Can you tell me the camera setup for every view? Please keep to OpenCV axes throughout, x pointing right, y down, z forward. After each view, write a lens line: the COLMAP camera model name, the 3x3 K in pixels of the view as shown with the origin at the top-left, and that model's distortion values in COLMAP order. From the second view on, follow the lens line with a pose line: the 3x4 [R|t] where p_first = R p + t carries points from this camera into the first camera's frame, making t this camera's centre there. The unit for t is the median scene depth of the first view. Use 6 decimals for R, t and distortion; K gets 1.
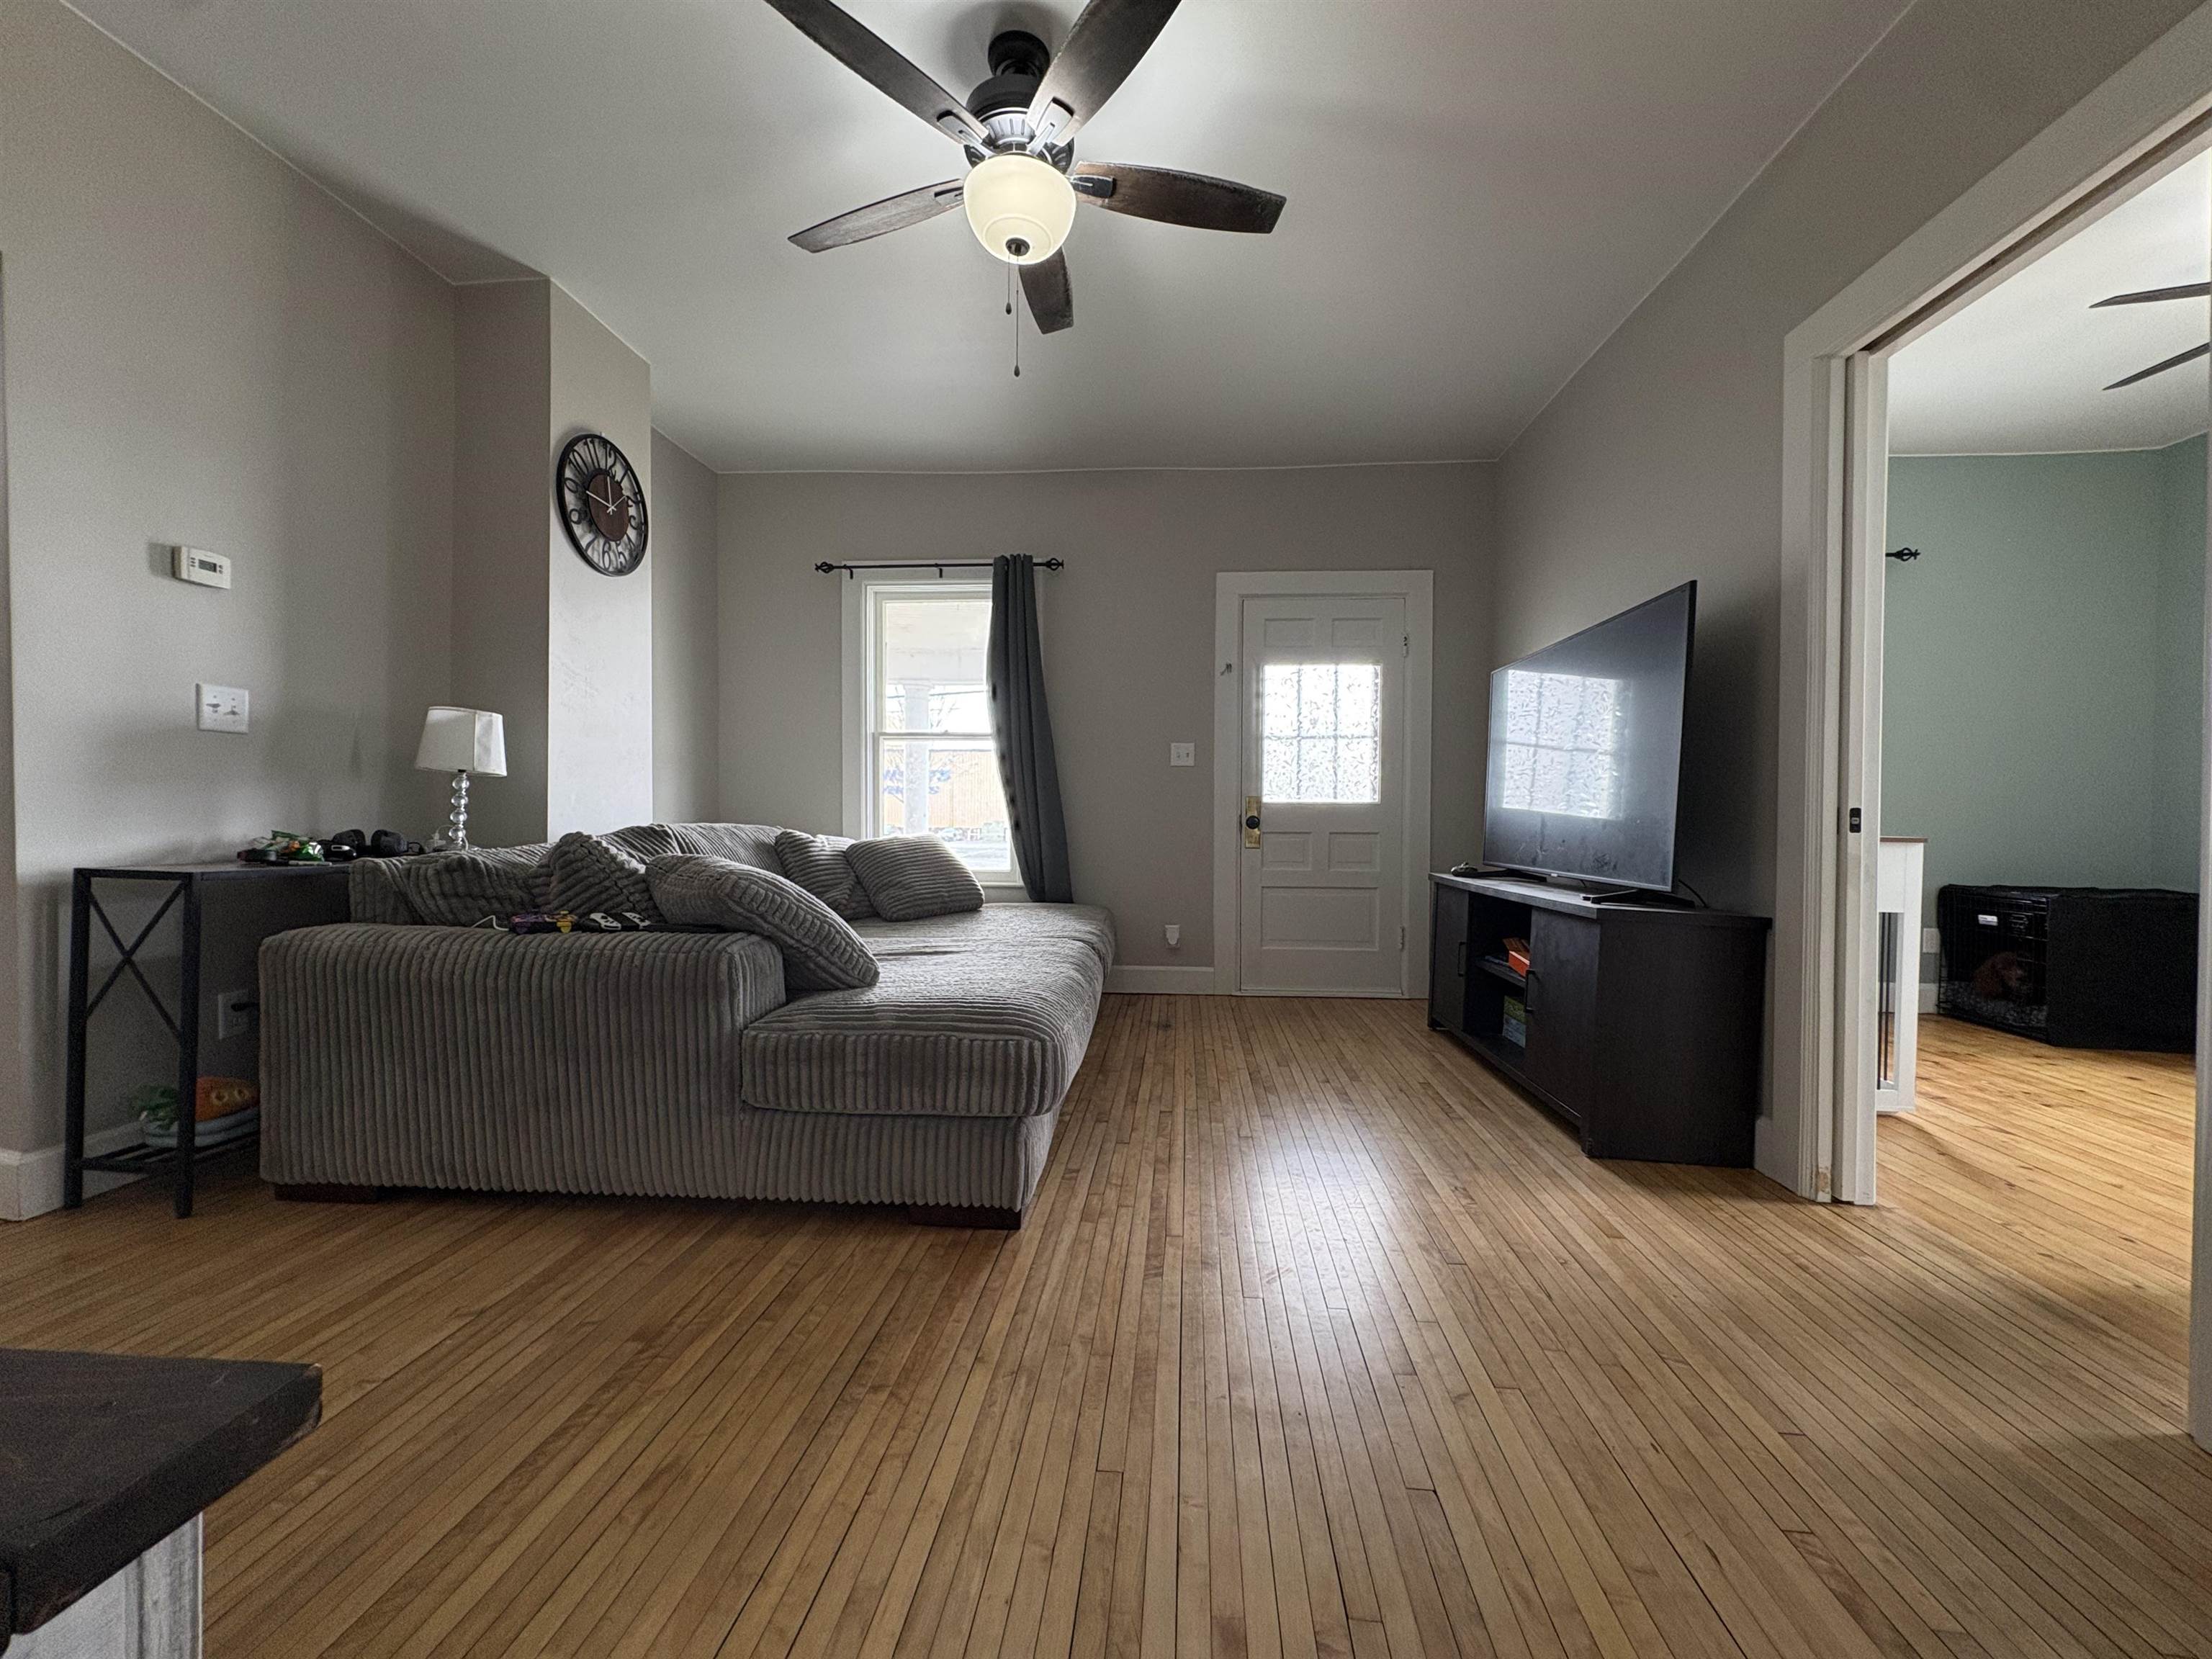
lens RADIAL K [[882.6, 0, 1105.2], [0, 882.6, 823.0], [0, 0, 1]] dist [0.000710, 0.000236]
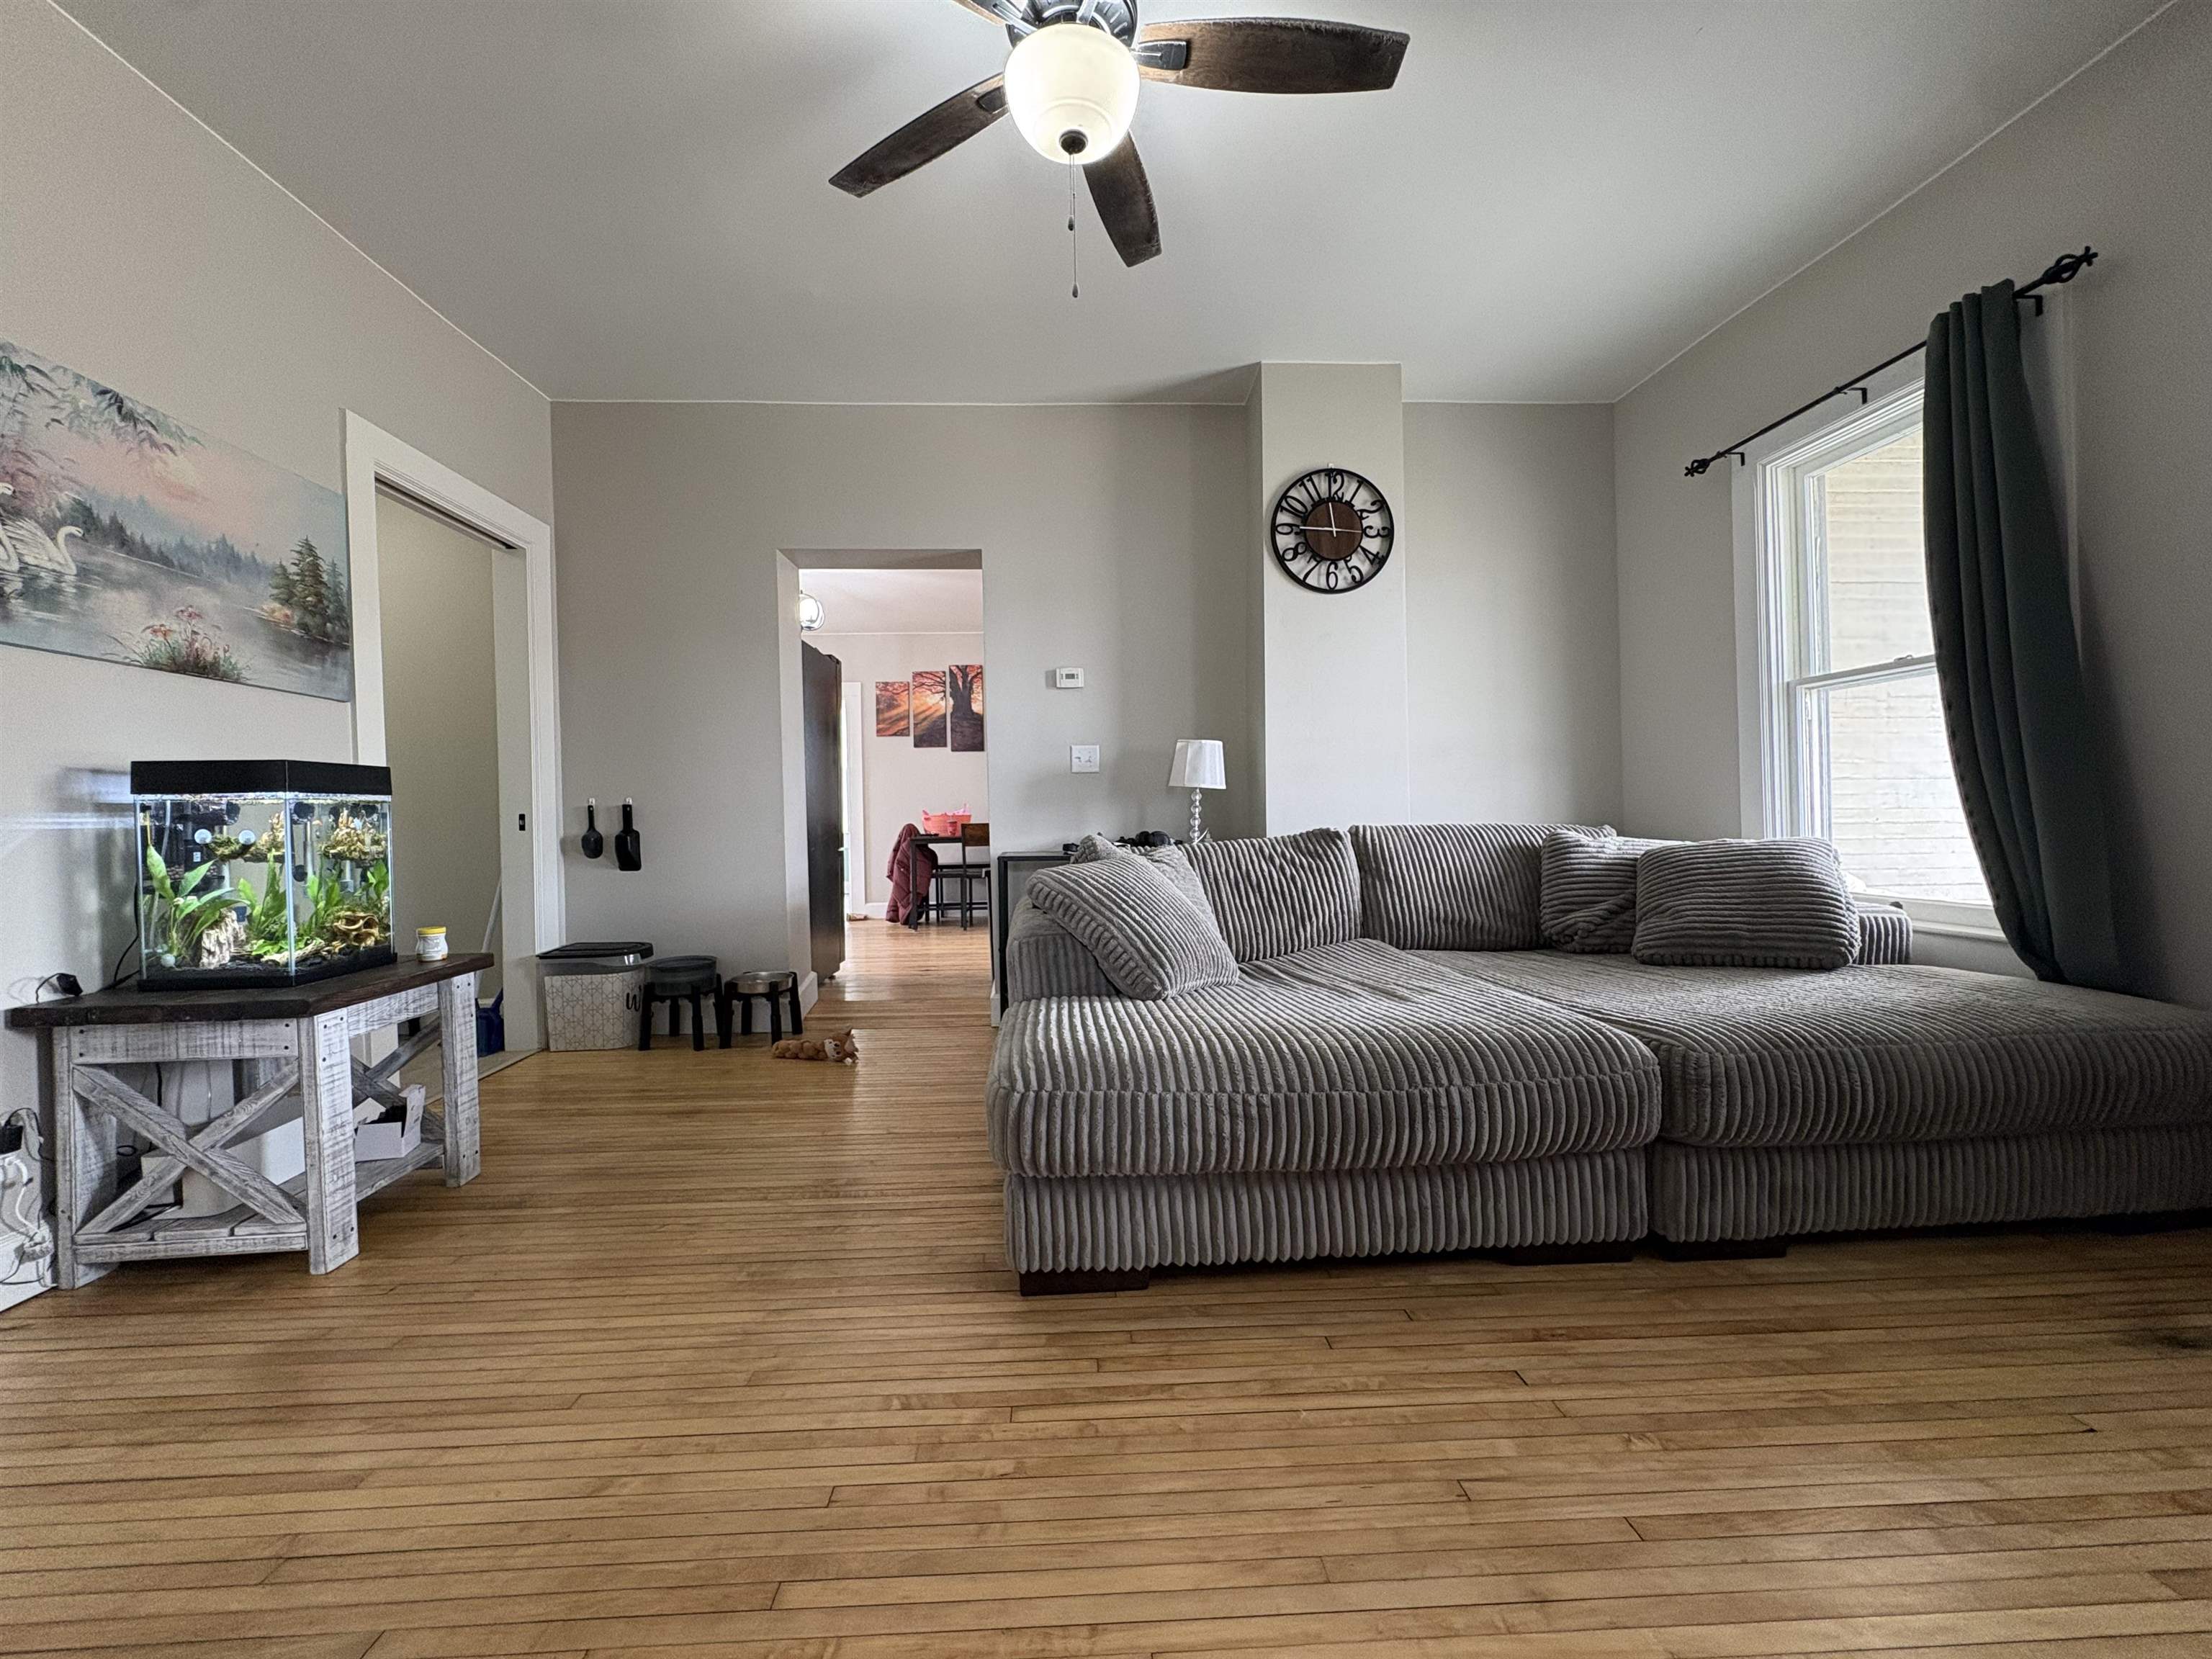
lens RADIAL K [[882.6, 0, 1105.2], [0, 882.6, 823.0], [0, 0, 1]] dist [0.000710, 0.000236]
pose [[0.132535, -0.004535, -0.991168, 0.488799], [0.013473, 0.999905, -0.002774, -0.002371], [0.991087, -0.012987, 0.132584, 0.607565]]
